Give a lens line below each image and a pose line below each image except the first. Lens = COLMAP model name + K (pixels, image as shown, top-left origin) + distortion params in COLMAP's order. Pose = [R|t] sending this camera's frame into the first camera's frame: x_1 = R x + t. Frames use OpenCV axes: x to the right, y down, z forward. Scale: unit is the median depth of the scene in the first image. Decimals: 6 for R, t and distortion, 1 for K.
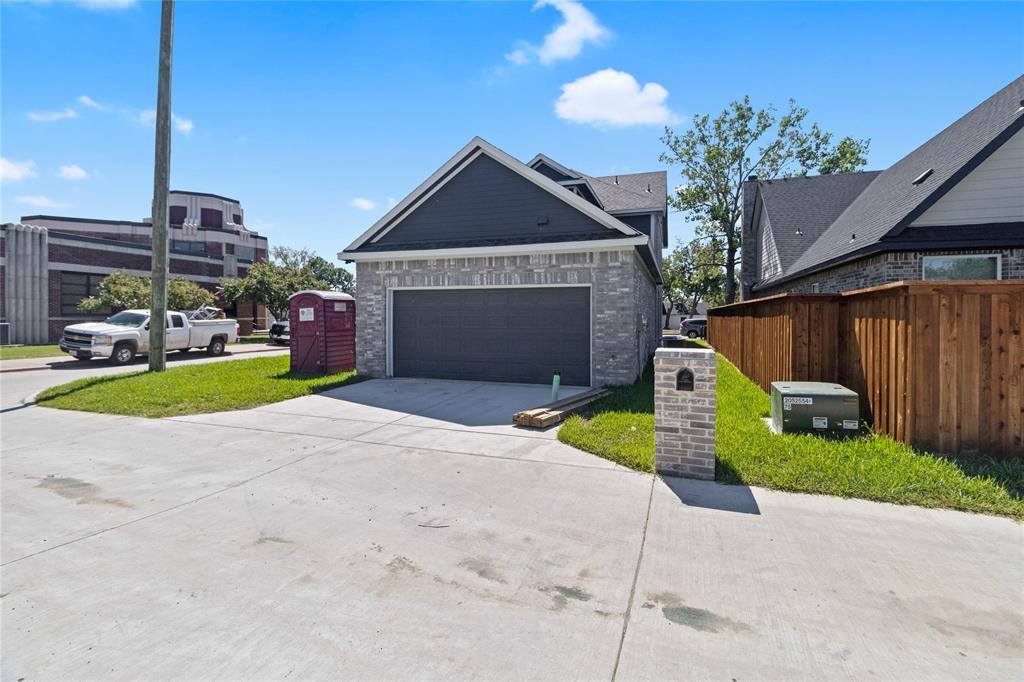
lens RADIAL K [[469.4, 0, 512.6], [0, 469.4, 321.5], [0, 0, 1]] dist [0.000963, 0.000021]
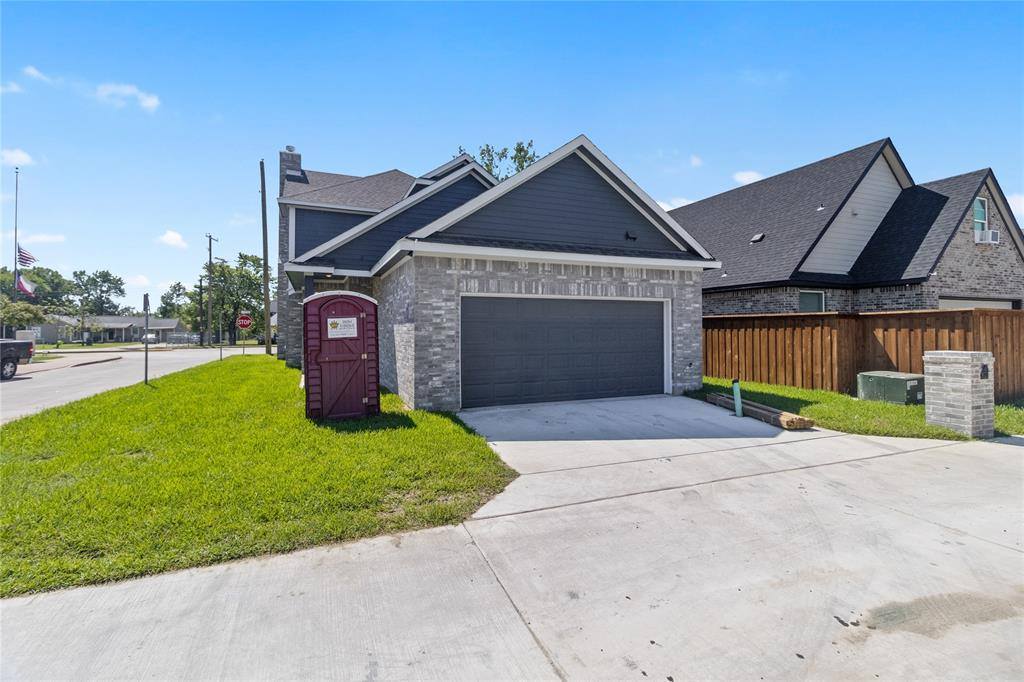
lens RADIAL K [[469.4, 0, 513.6], [0, 469.4, 330.2], [0, 0, 1]] dist [0.000963, 0.000021]
pose [[0.742877, -0.006536, 0.669396, -0.776429], [0.011006, 0.999936, -0.002451, -0.008488], [-0.669337, 0.009188, 0.742902, 0.403572]]
